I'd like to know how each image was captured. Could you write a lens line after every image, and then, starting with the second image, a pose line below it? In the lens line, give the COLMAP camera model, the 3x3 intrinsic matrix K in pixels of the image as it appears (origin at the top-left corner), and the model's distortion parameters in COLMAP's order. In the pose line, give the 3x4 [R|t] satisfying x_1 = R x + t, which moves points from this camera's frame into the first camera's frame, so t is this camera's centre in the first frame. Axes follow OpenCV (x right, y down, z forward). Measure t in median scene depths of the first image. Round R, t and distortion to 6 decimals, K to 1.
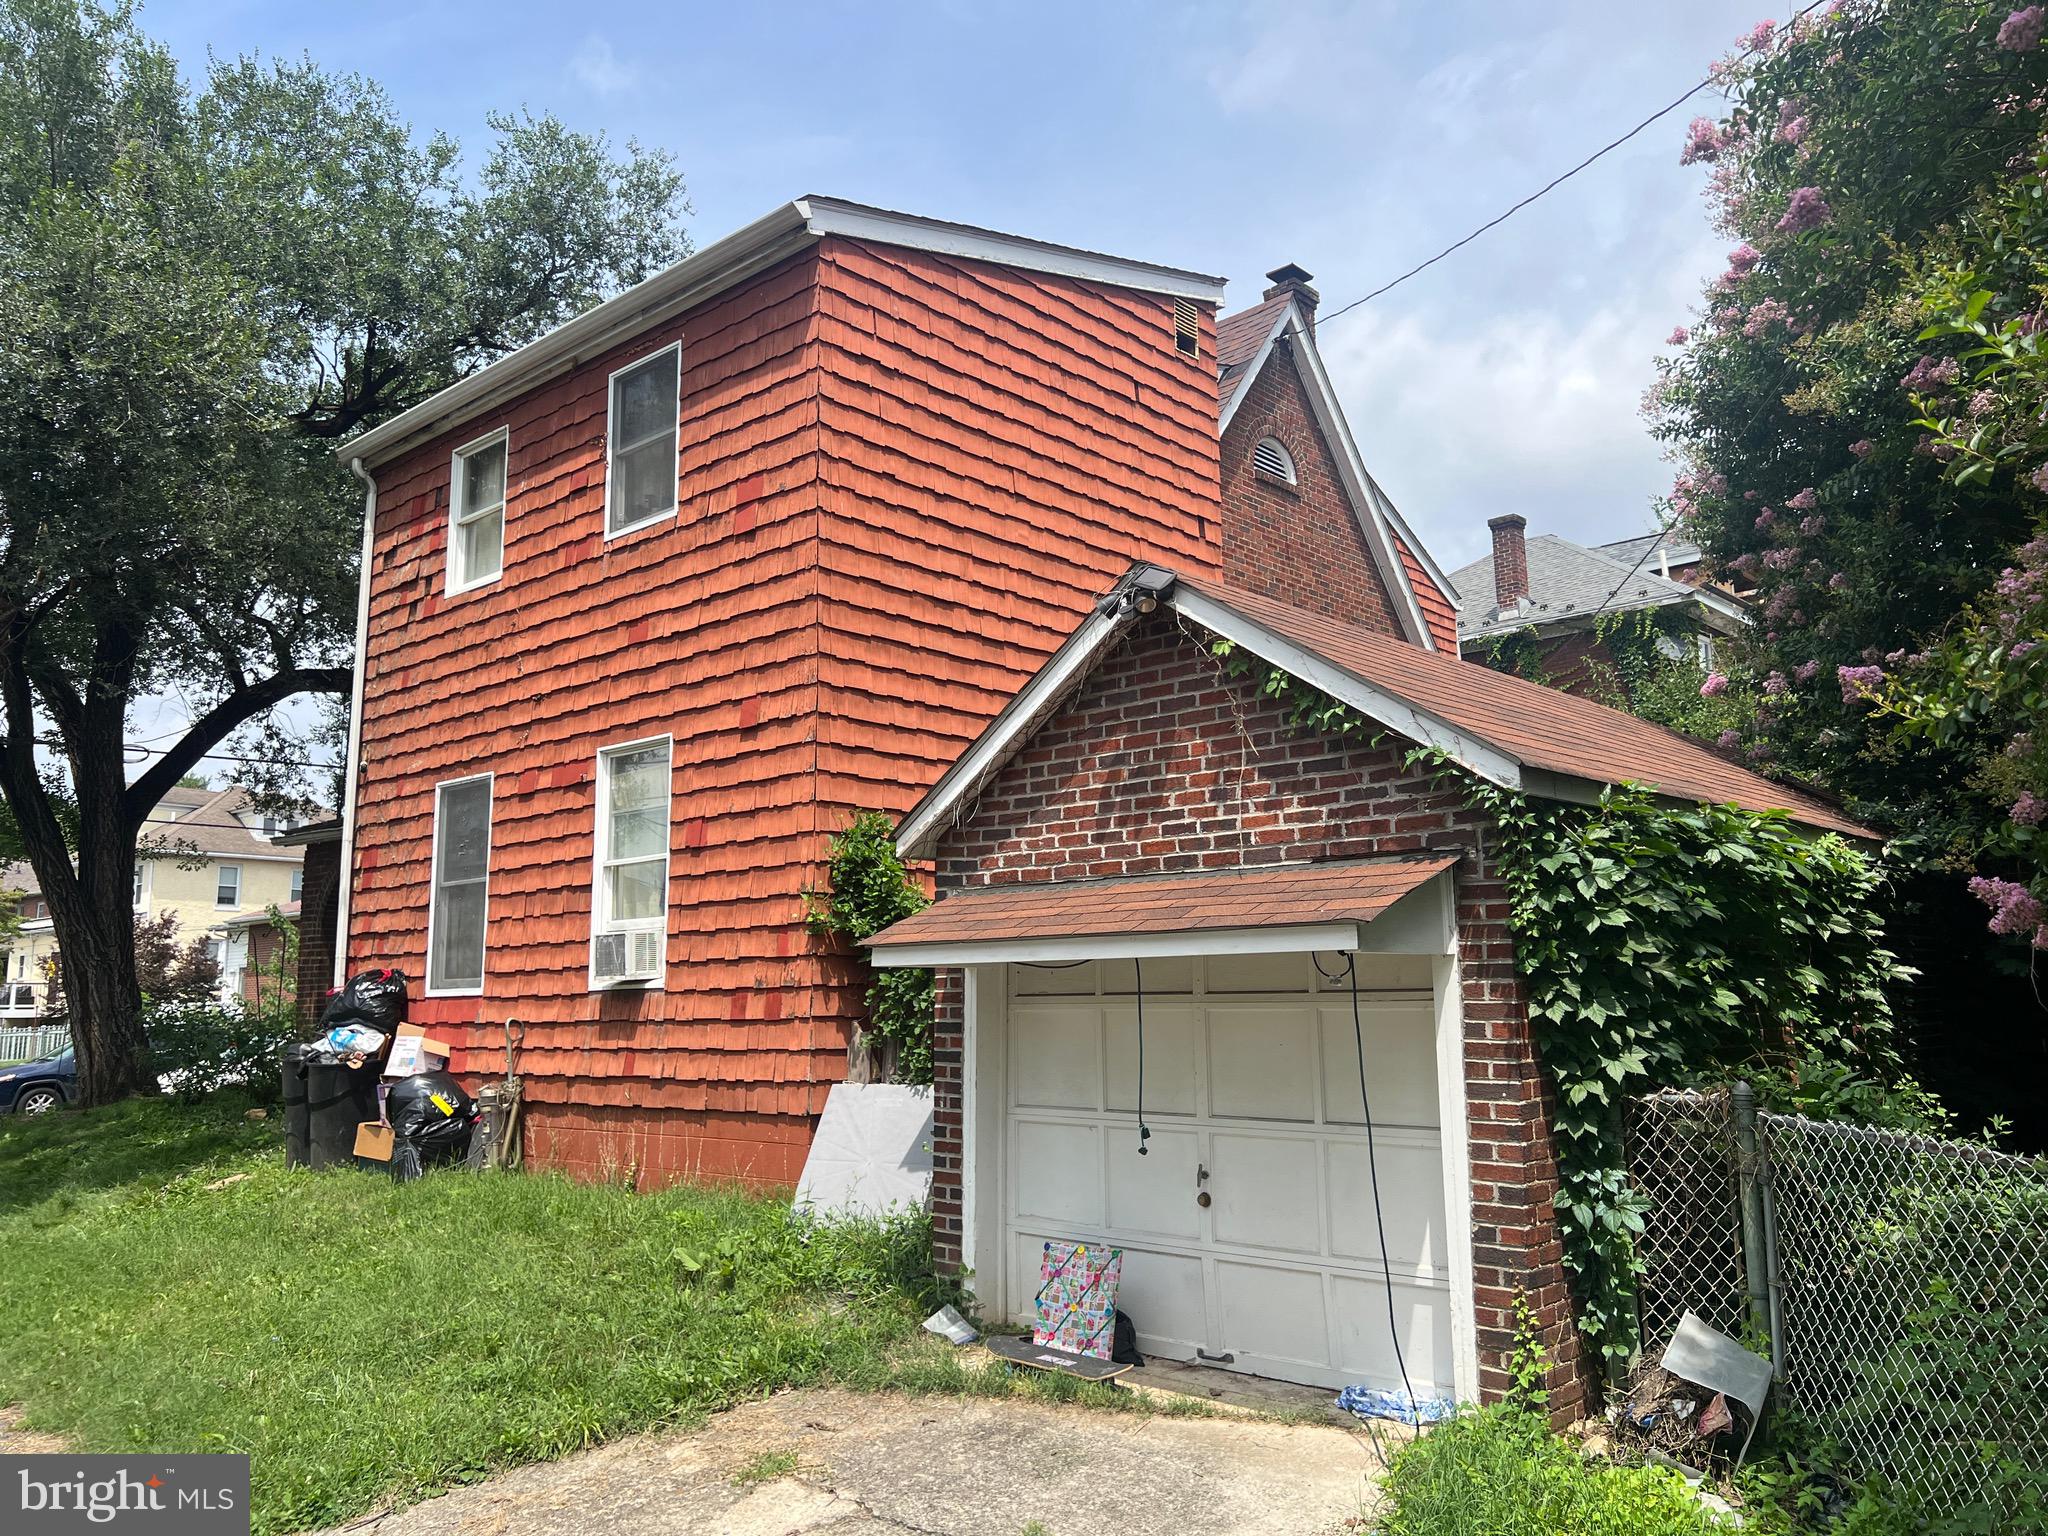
lens RADIAL K [[1547.2, 0, 1025.5], [0, 1547.2, 766.2], [0, 0, 1]] dist [0.008286, -0.005439]
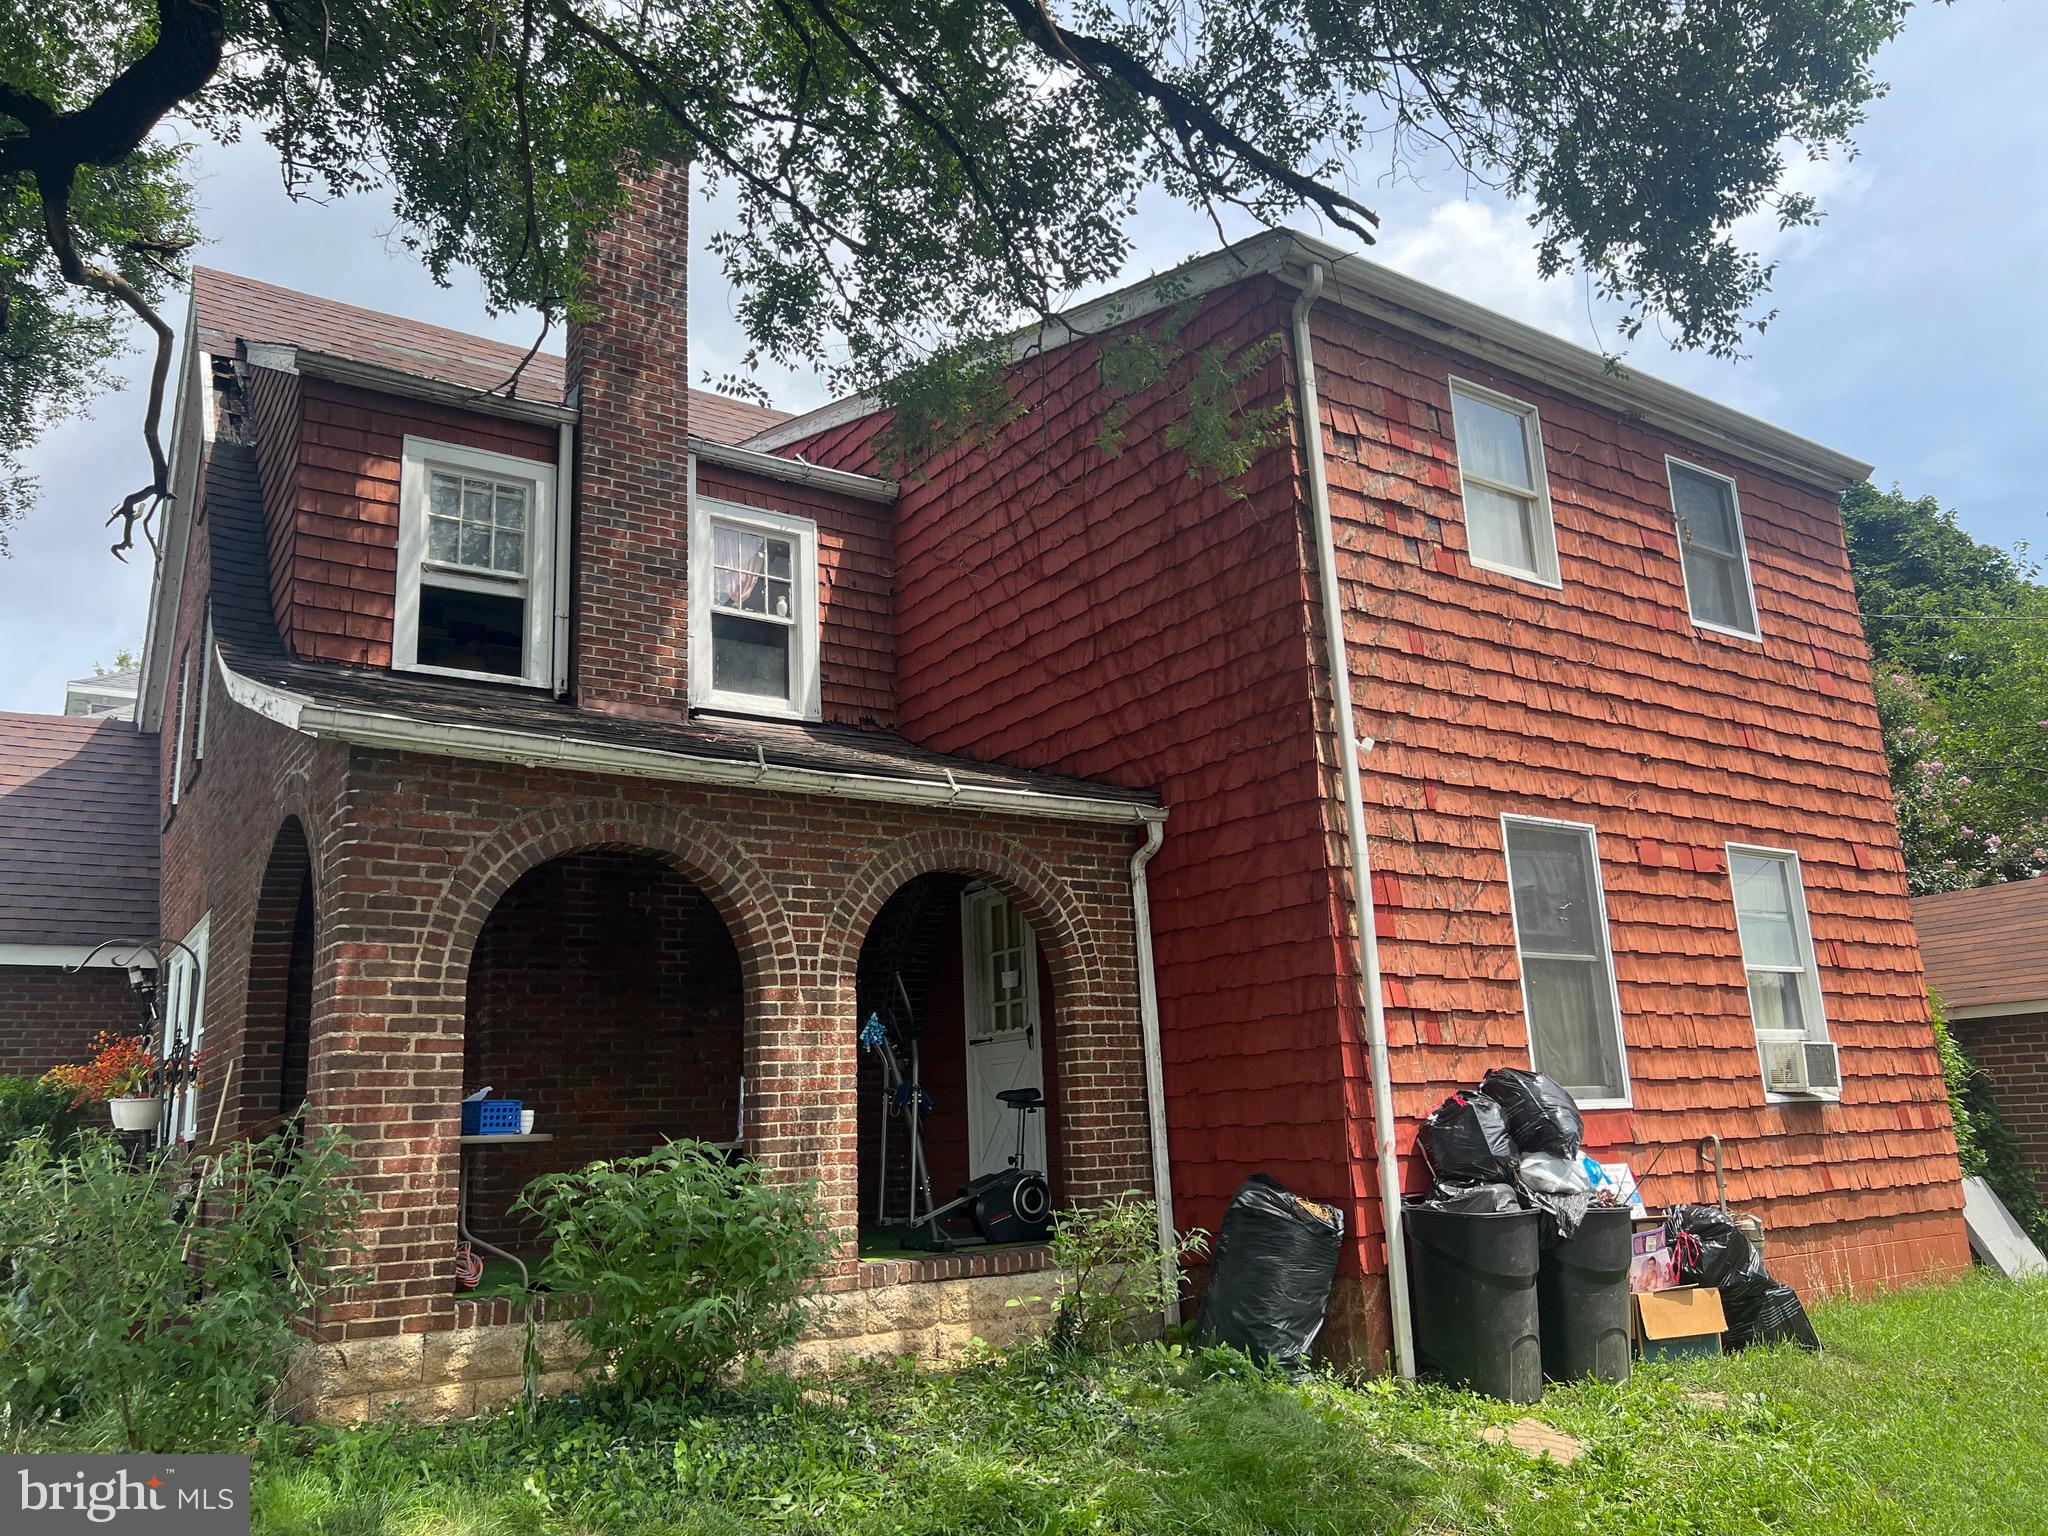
lens RADIAL K [[1547.2, 0, 1028.3], [0, 1547.2, 774.5], [0, 0, 1]] dist [0.008286, -0.005439]
pose [[0.241477, 0.233030, 0.942011, -1.270134], [-0.113960, 0.970832, -0.210947, 0.194967], [-0.963692, -0.056413, 0.260990, 1.163137]]
